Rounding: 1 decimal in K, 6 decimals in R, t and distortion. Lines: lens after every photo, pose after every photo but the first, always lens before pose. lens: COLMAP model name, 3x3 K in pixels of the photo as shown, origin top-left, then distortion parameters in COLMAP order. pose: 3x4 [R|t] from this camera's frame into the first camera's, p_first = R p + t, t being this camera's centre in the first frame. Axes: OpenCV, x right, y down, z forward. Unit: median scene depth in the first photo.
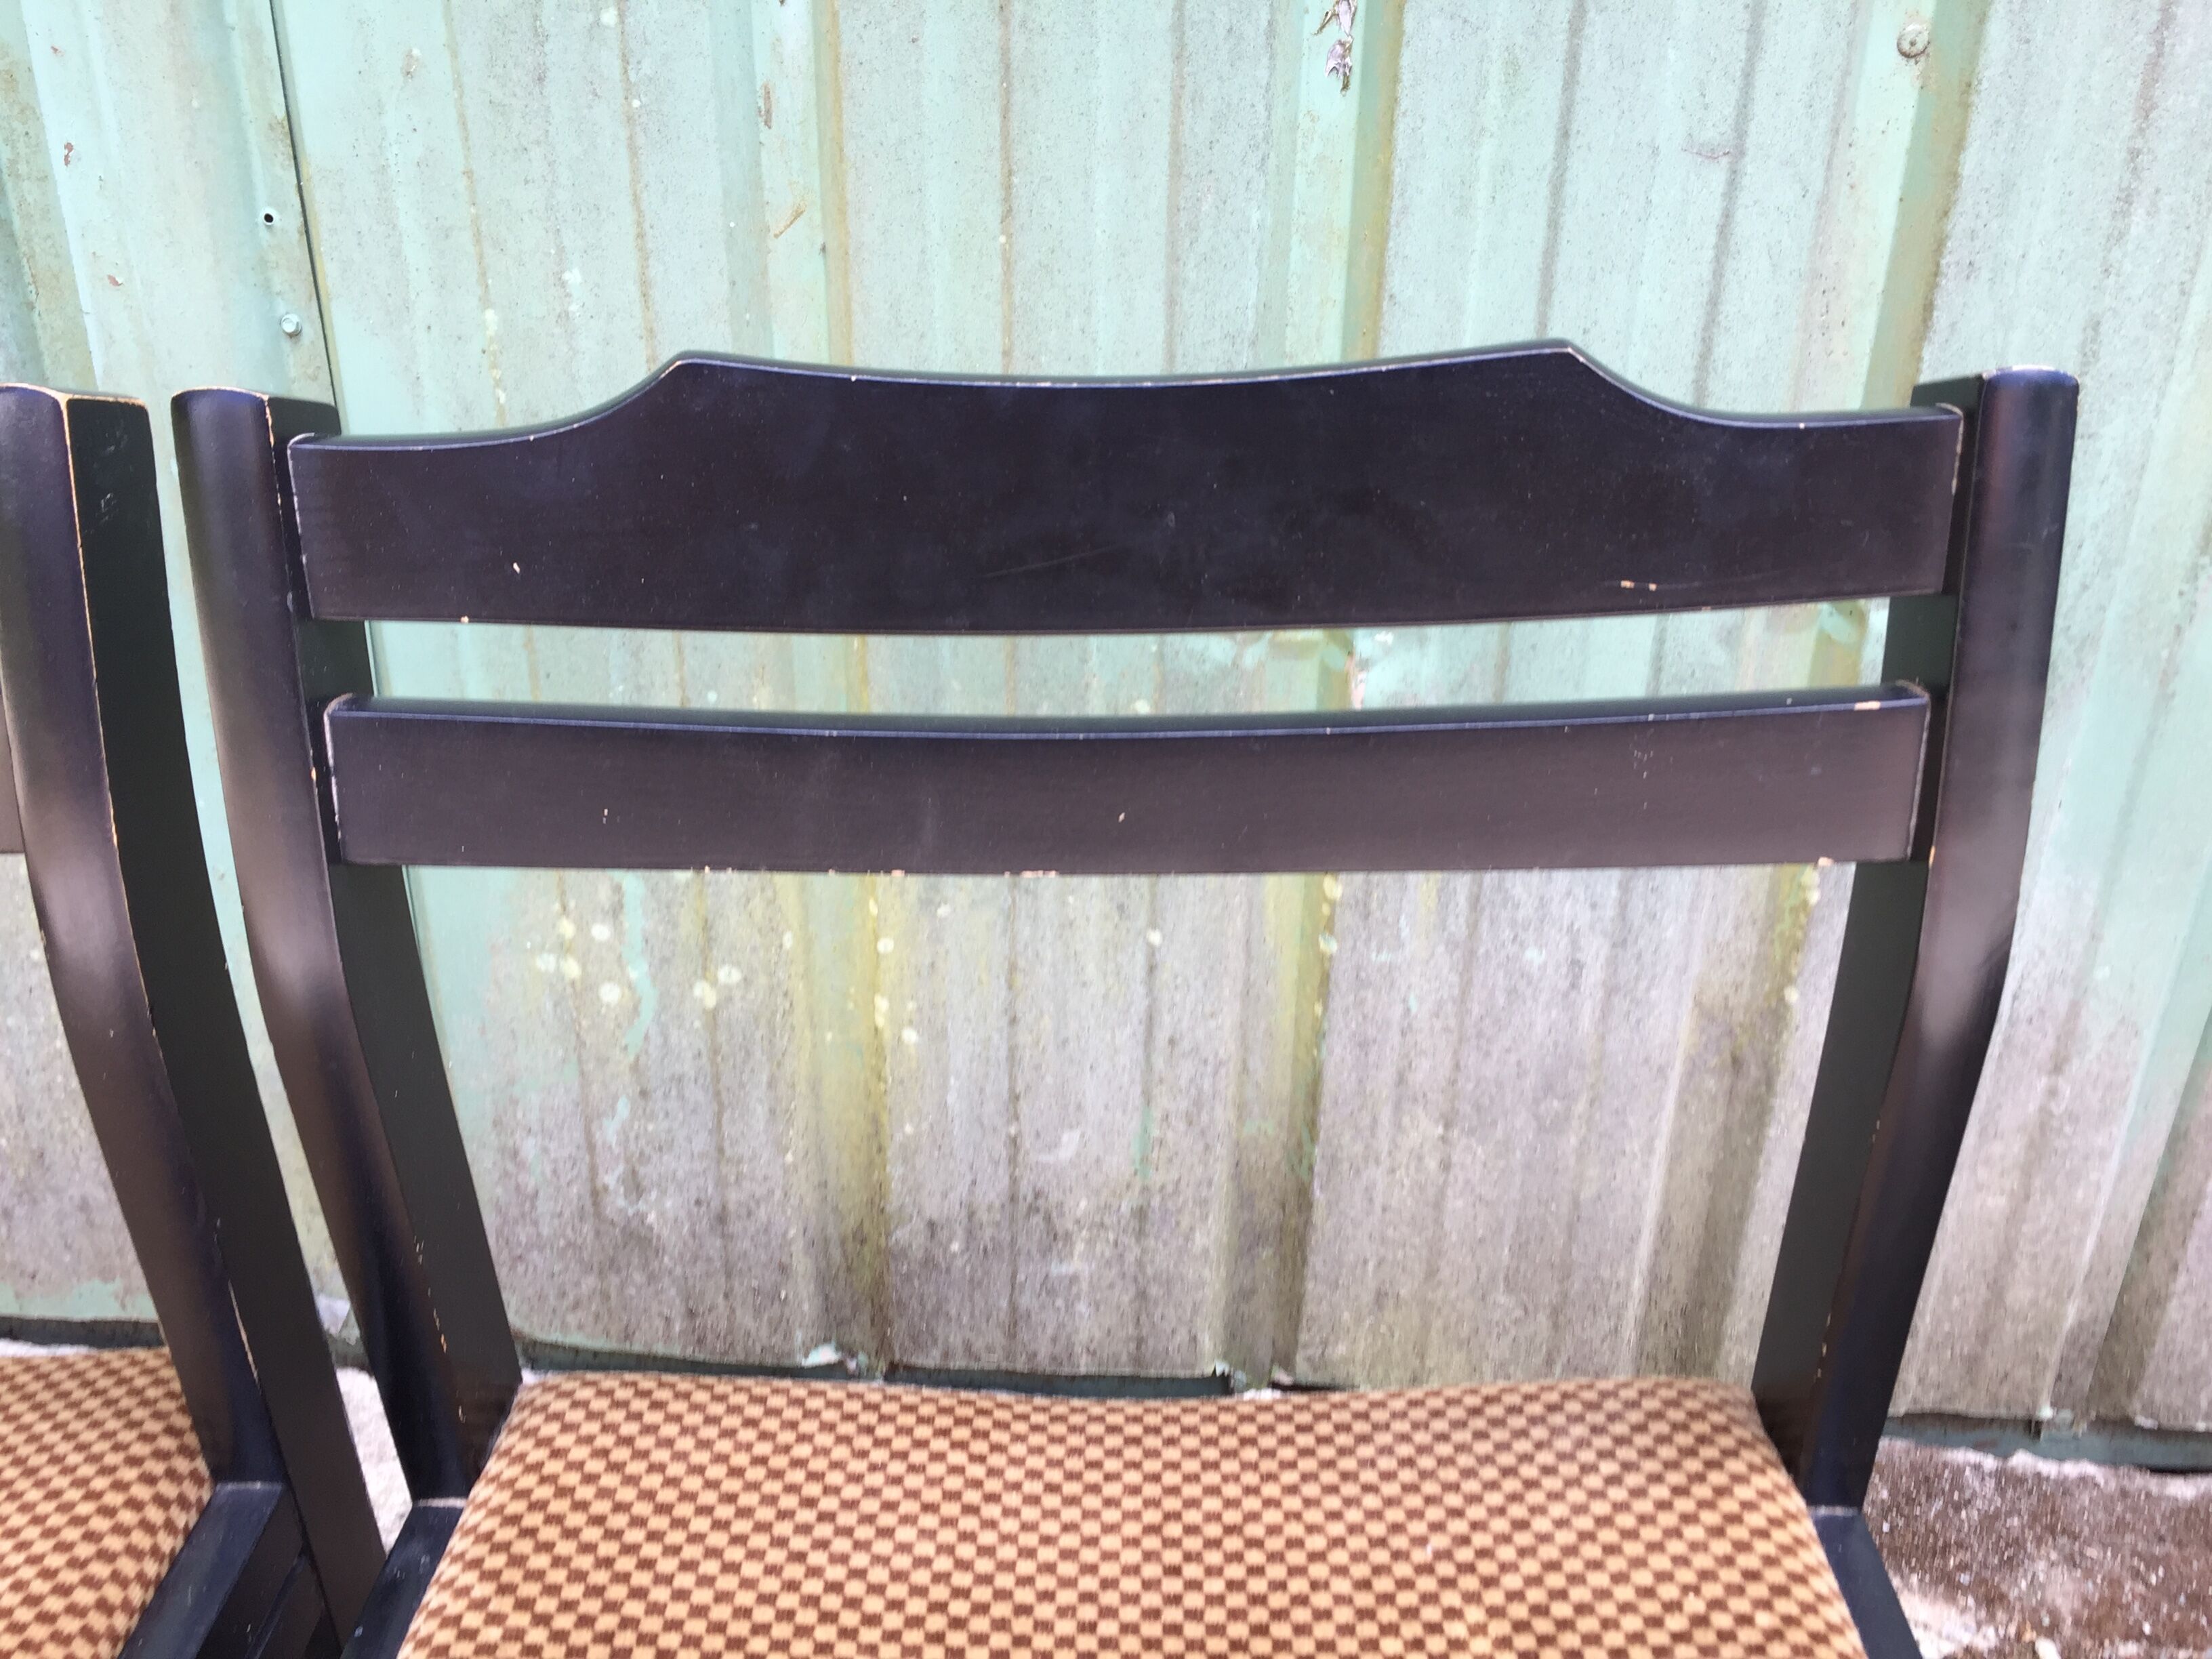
lens RADIAL K [[1942.0, 0, 1111.2], [0, 1942.0, 882.0], [0, 0, 1]] dist [0.096412, -0.131610]
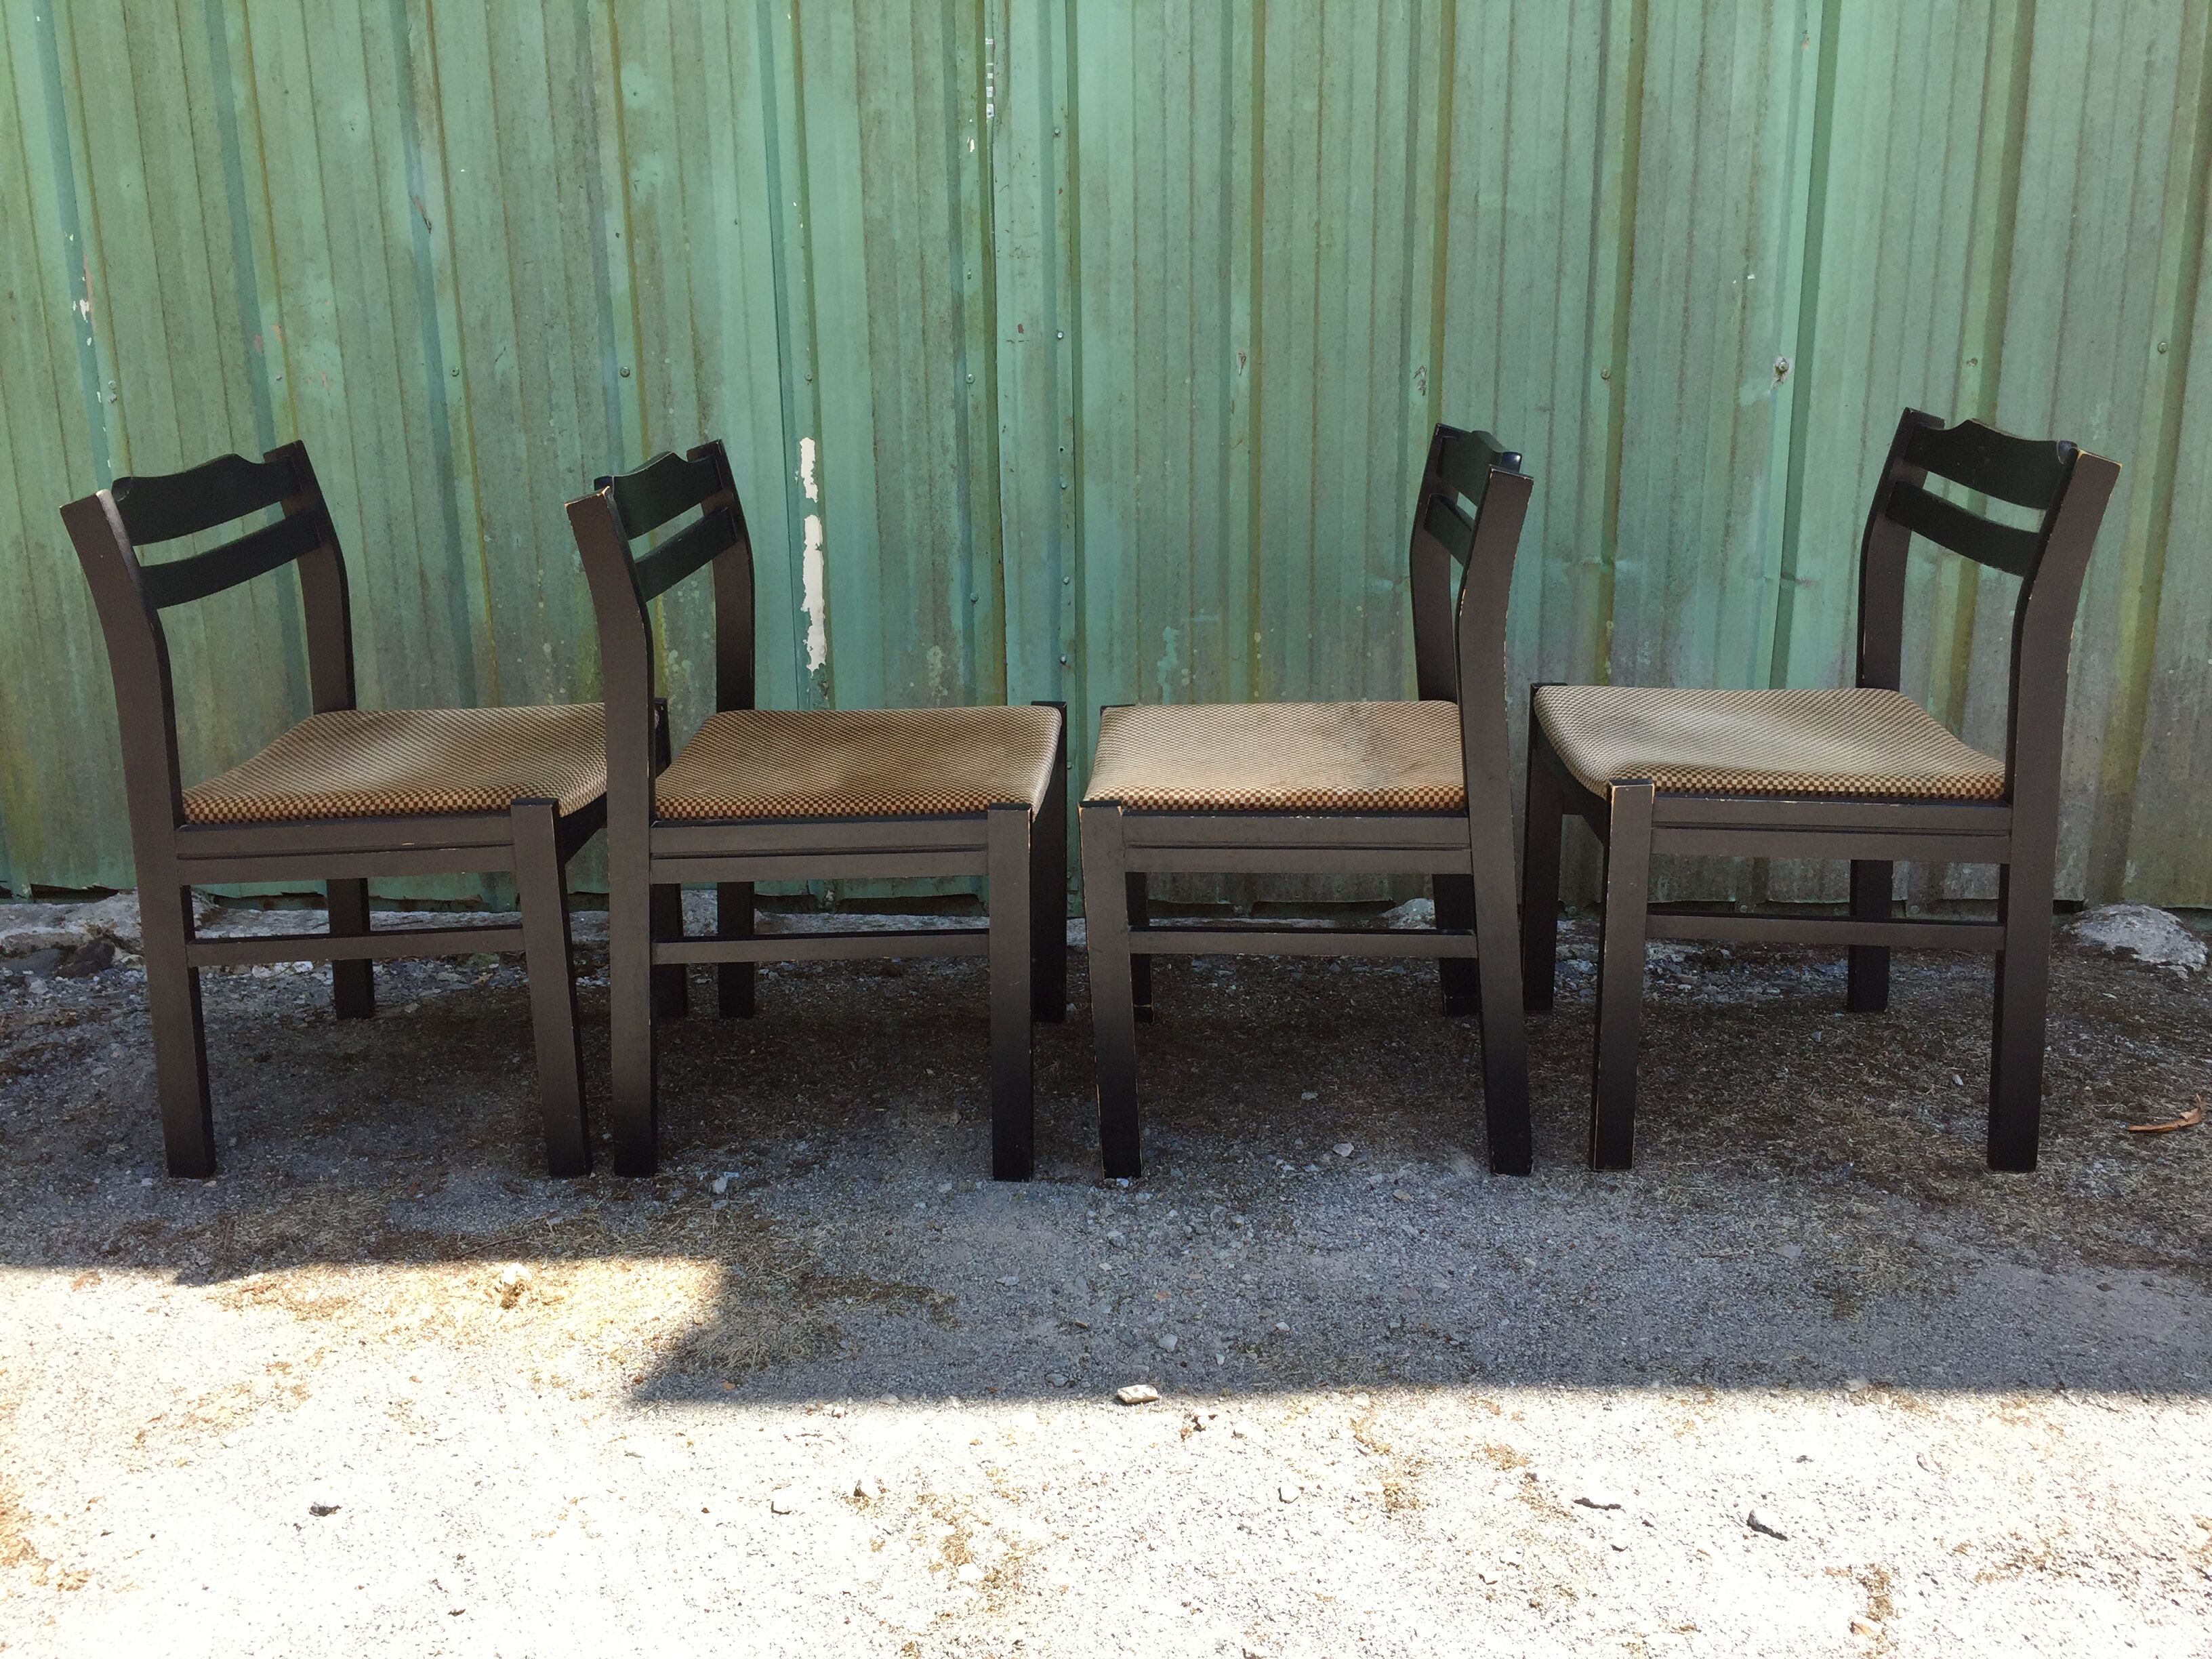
lens RADIAL K [[1898.9, 0, 1111.9], [0, 1898.9, 838.2], [0, 0, 1]] dist [0.088769, -0.120161]
pose [[0.999569, -0.027732, -0.009644, -0.356532], [0.025226, 0.979223, -0.201211, 0.859346], [0.015024, 0.200881, 0.979500, -1.783001]]
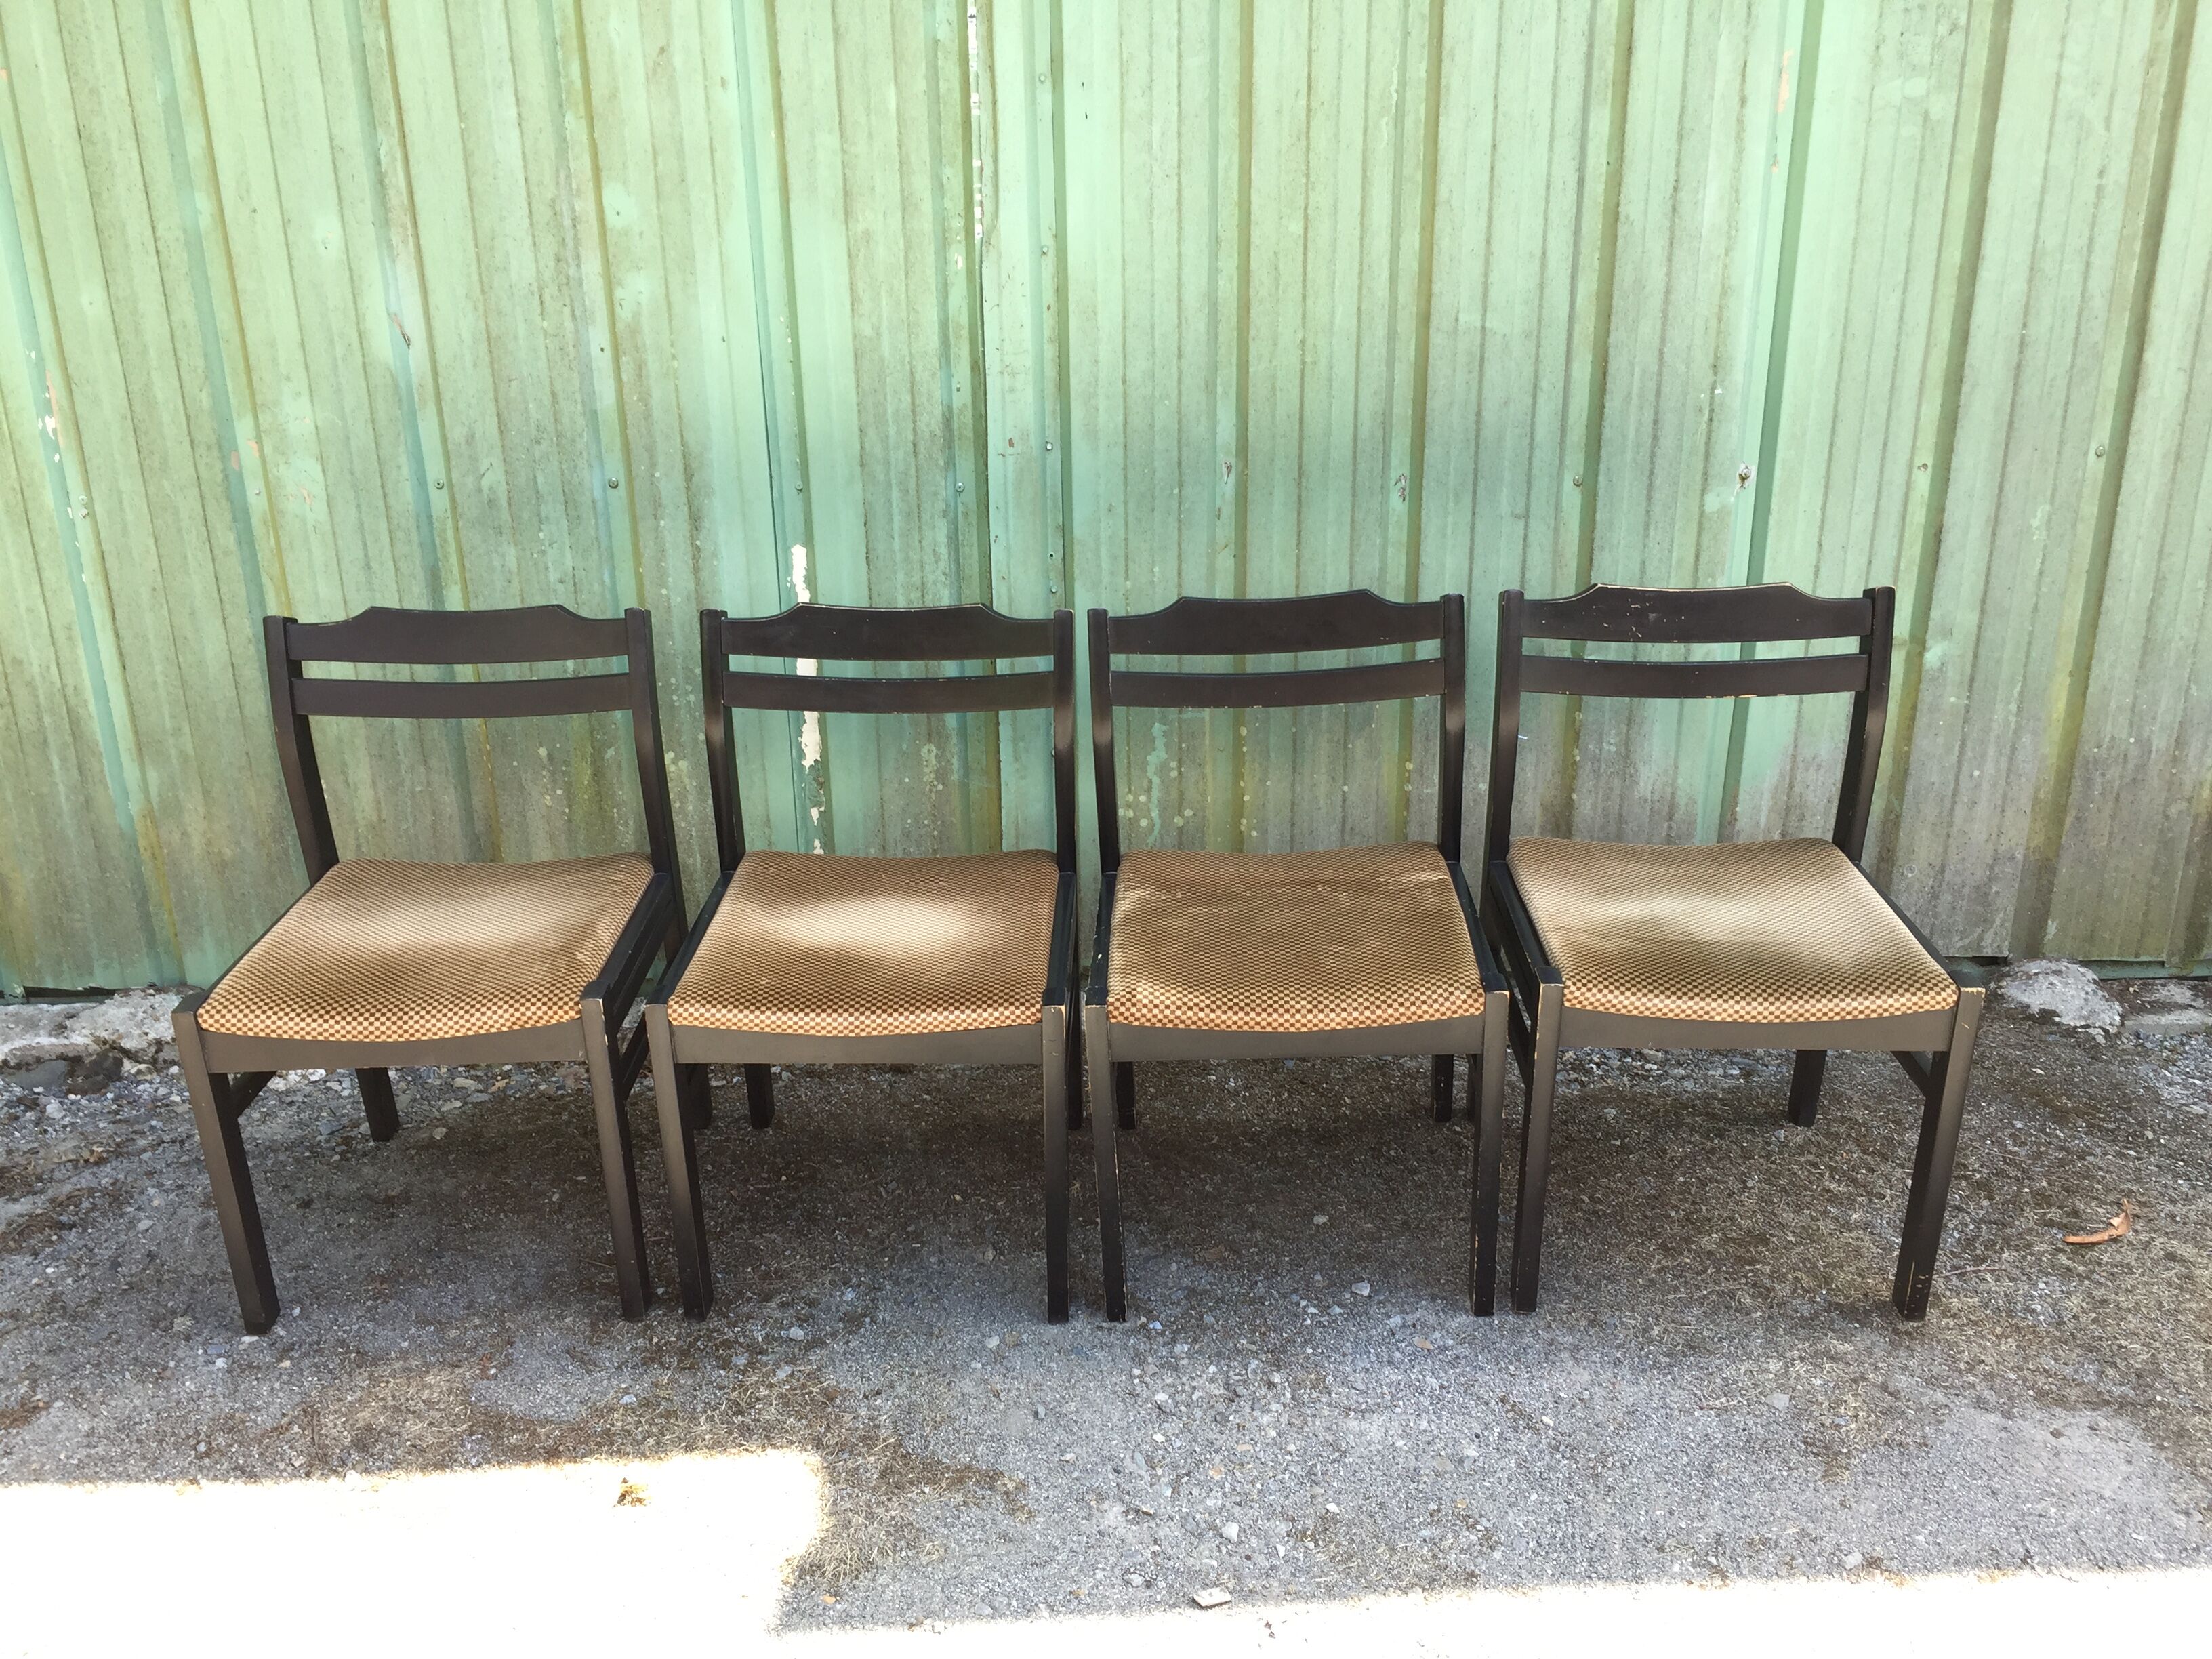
lens RADIAL K [[1896.7, 0, 1115.1], [0, 1896.7, 837.8], [0, 0, 1]] dist [0.089112, -0.120824]
pose [[0.997294, -0.053178, 0.050763, -0.525990], [0.058145, 0.993084, -0.101999, 0.419629], [-0.044988, 0.104674, 0.993488, -1.959748]]
